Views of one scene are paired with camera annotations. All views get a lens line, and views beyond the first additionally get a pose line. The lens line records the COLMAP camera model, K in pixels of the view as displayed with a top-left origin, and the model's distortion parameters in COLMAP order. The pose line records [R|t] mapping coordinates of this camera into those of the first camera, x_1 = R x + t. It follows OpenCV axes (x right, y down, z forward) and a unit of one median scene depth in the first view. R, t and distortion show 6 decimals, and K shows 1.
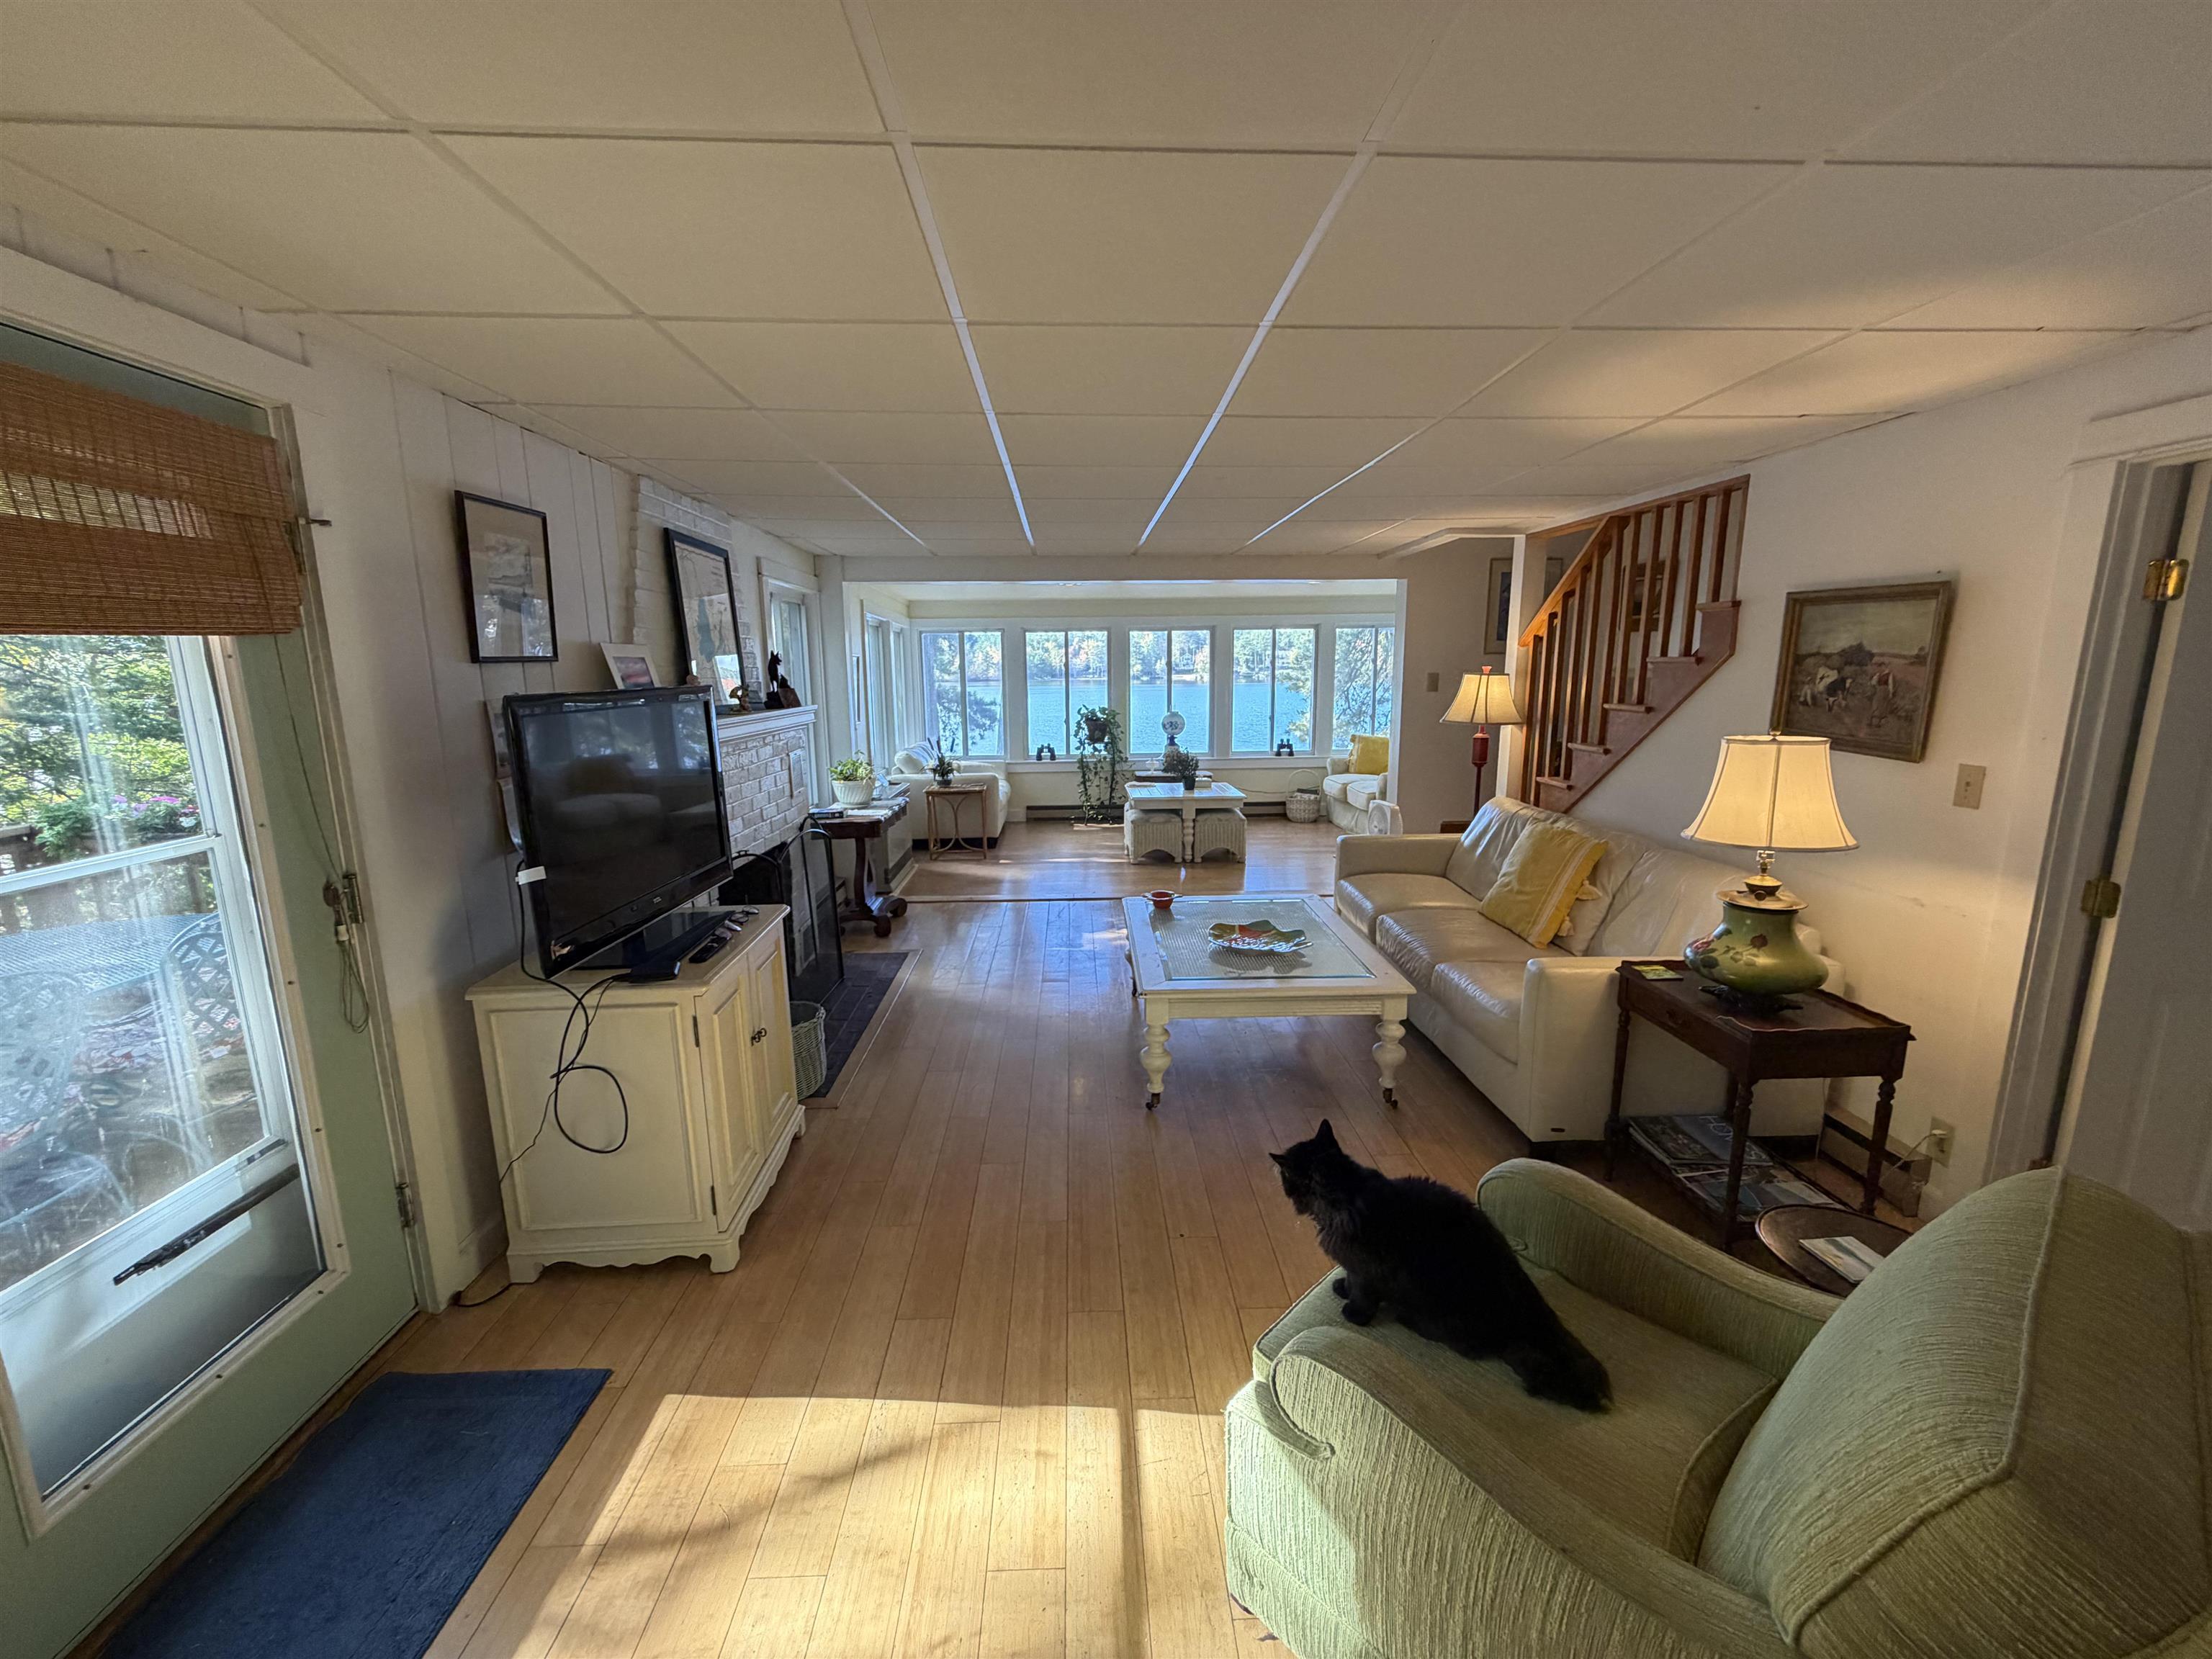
lens RADIAL K [[882.9, 0, 1107.7], [0, 882.9, 832.0], [0, 0, 1]] dist [-0.001658, -0.000049]
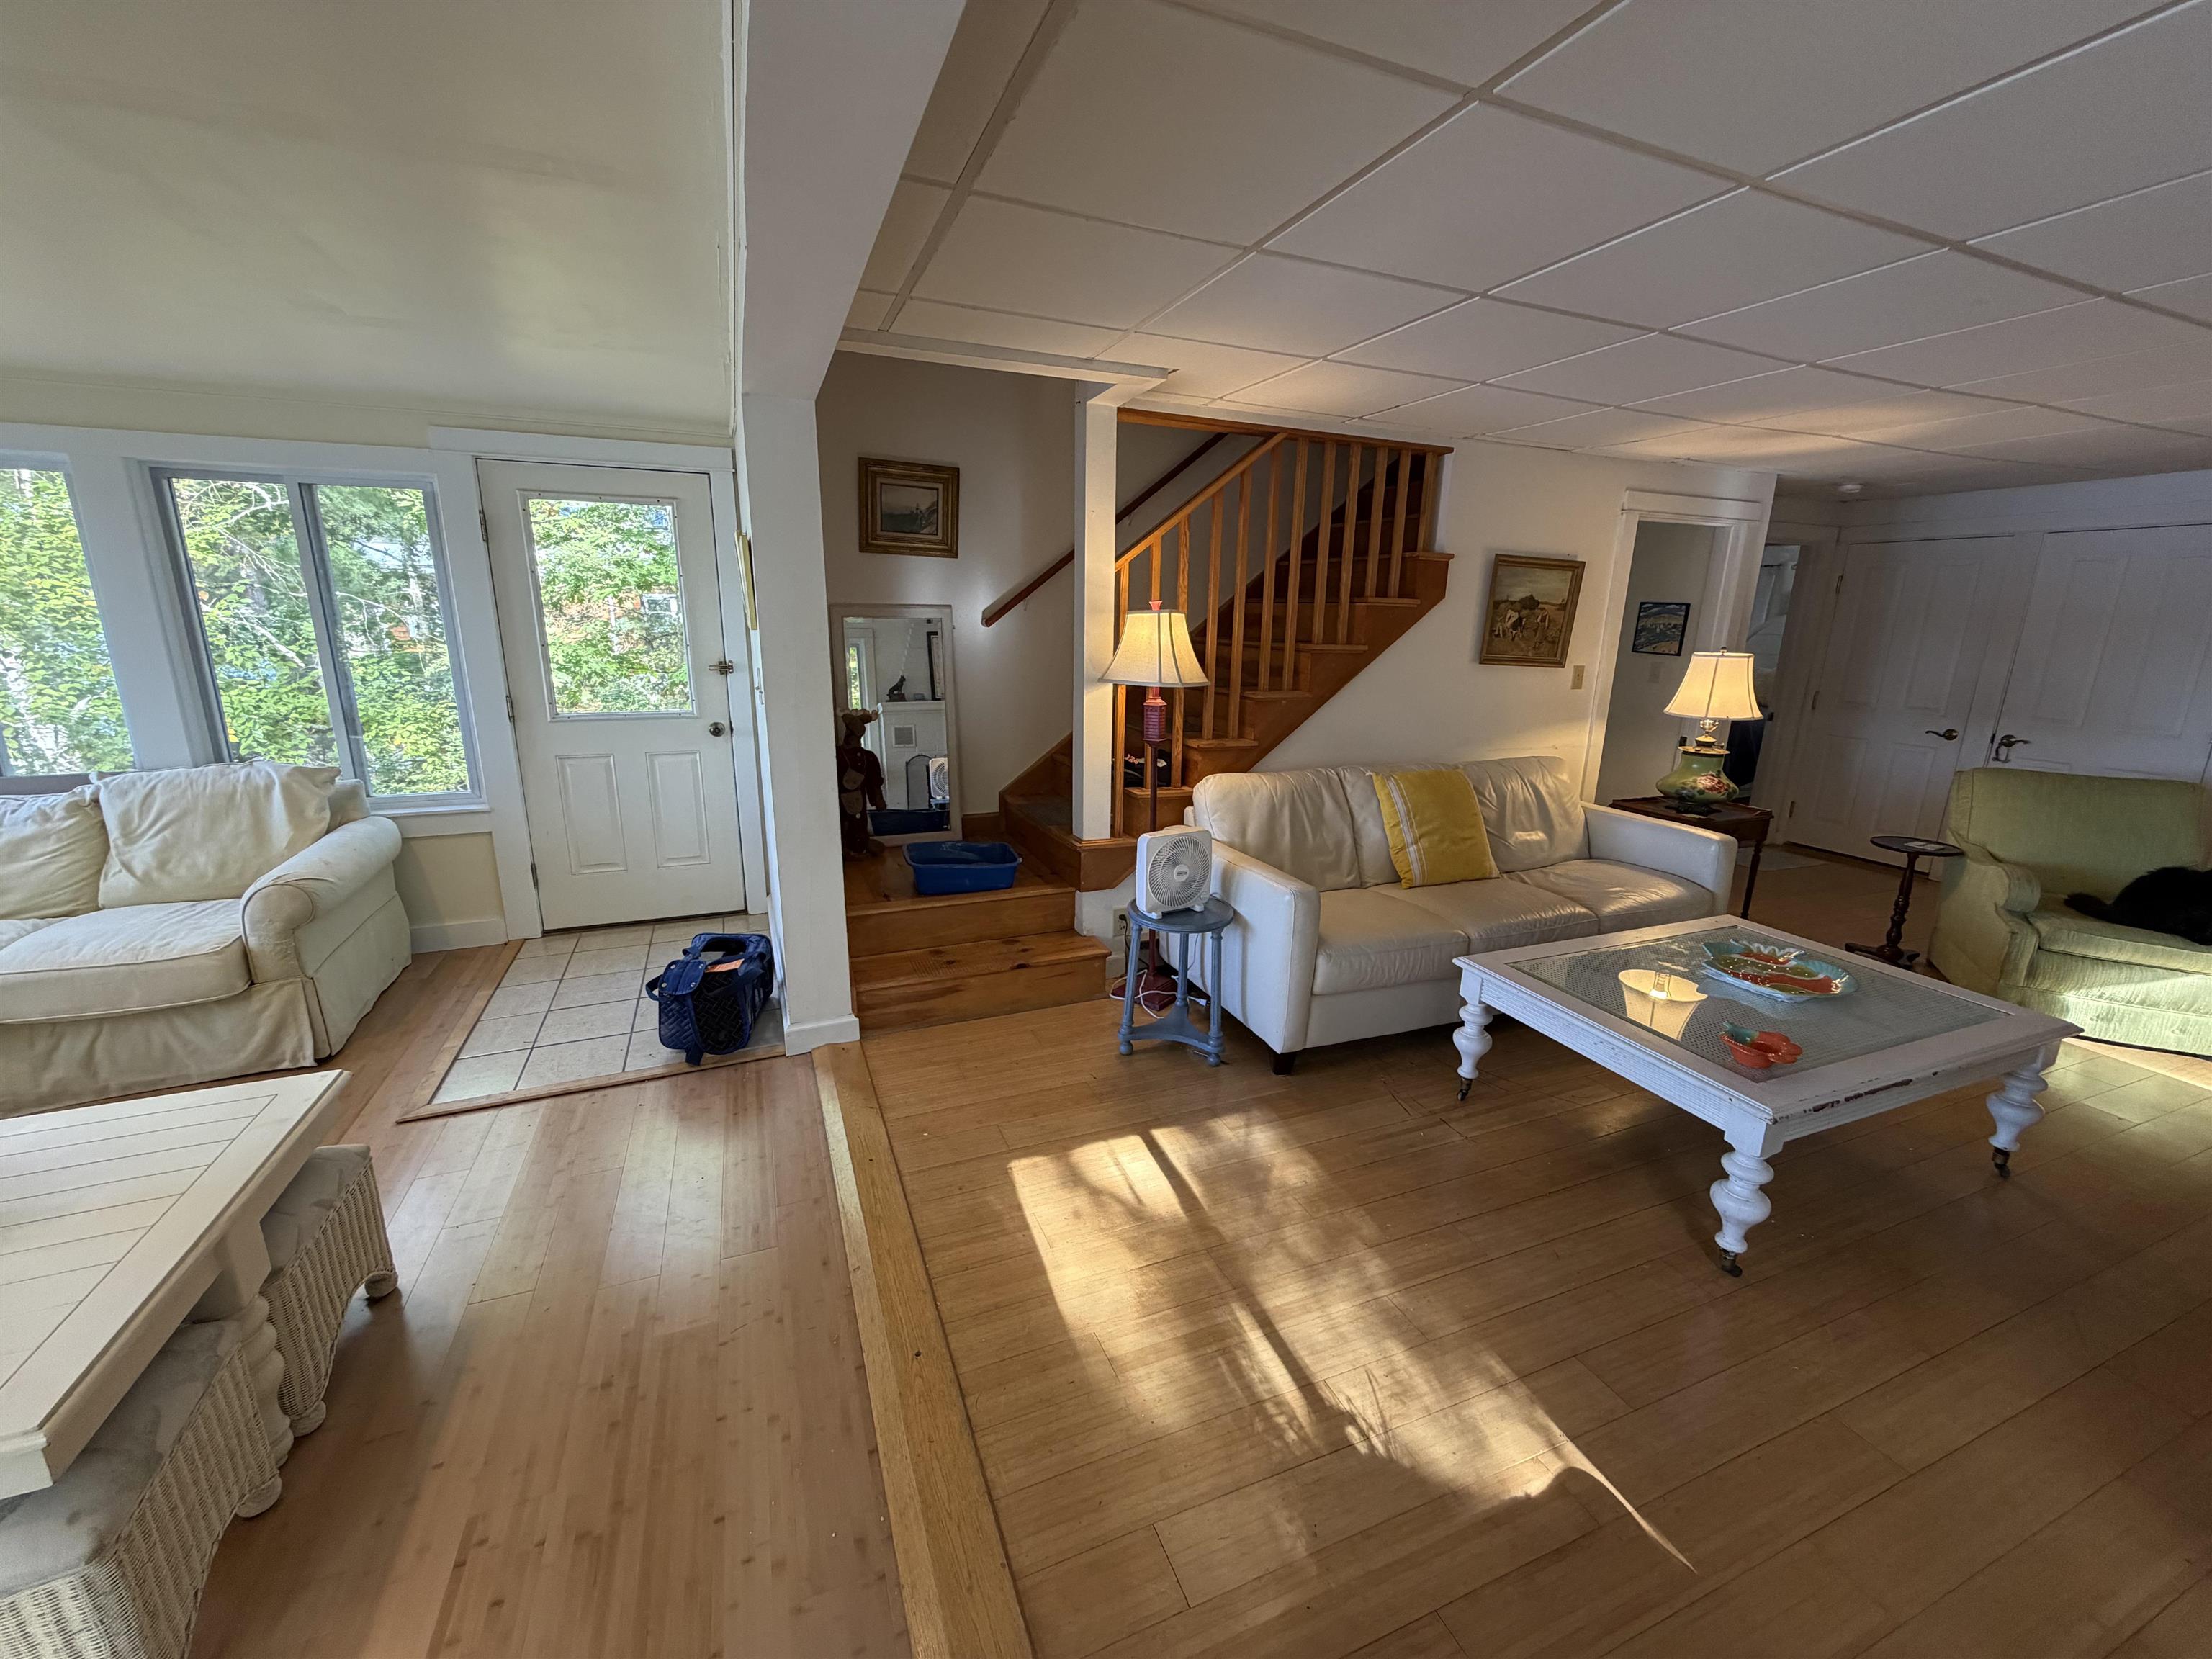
lens RADIAL K [[882.9, 0, 1108.8], [0, 882.9, 832.8], [0, 0, 1]] dist [-0.001658, -0.000049]
pose [[-0.343704, -0.225985, 0.911482, -0.380929], [0.157352, 0.943031, 0.293142, -0.375926], [-0.925801, 0.244178, -0.288564, 2.148135]]
